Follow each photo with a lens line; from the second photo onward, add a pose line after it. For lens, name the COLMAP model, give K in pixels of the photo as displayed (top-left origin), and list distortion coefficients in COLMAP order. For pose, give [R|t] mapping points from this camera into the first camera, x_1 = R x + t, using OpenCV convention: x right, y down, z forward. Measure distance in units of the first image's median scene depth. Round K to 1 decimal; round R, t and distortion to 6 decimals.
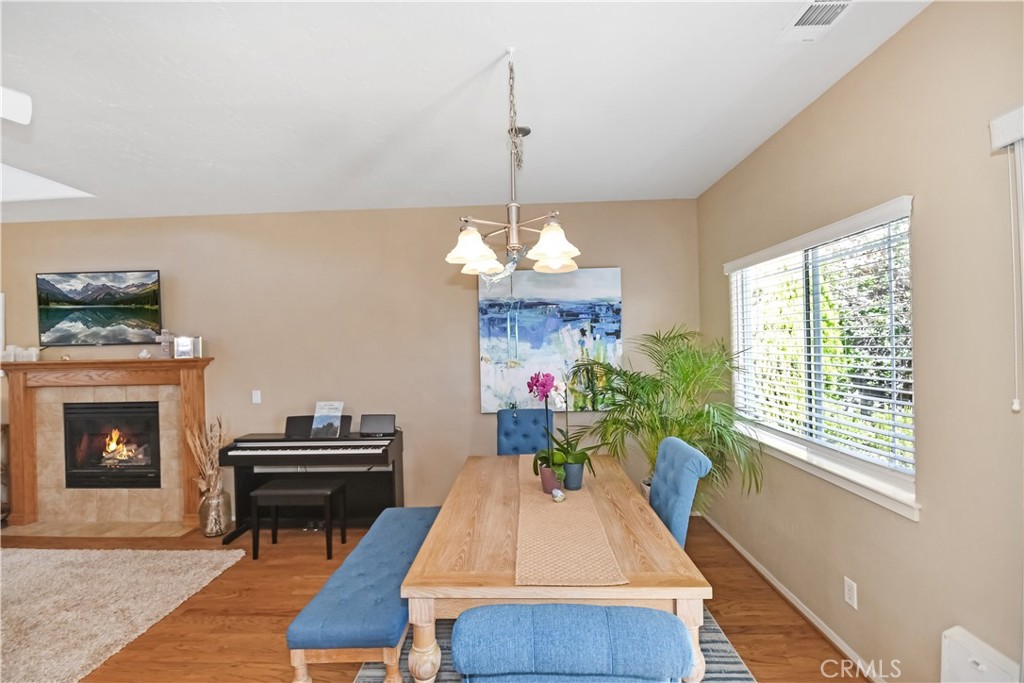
lens RADIAL K [[441.1, 0, 502.1], [0, 441.1, 342.9], [0, 0, 1]] dist [0.000186, -0.006639]
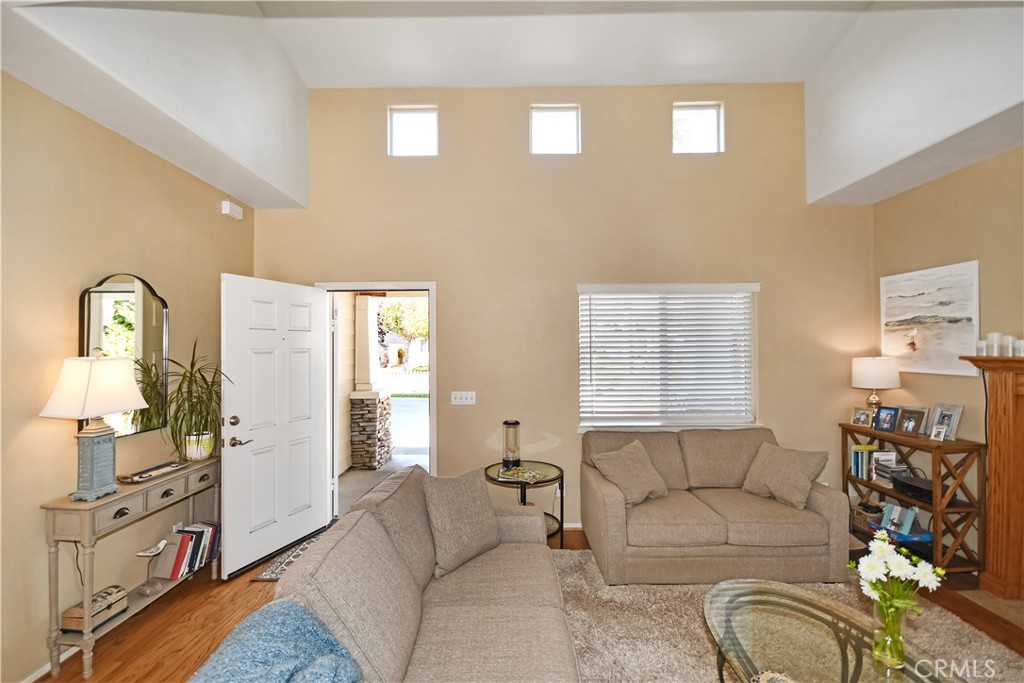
lens RADIAL K [[441.1, 0, 502.1], [0, 441.1, 342.9], [0, 0, 1]] dist [0.000186, -0.006639]
pose [[0.024206, 0.010804, -0.999649, -0.453251], [0.006698, 0.999917, 0.010969, 0.008805], [0.999685, -0.006962, 0.024132, 0.204336]]
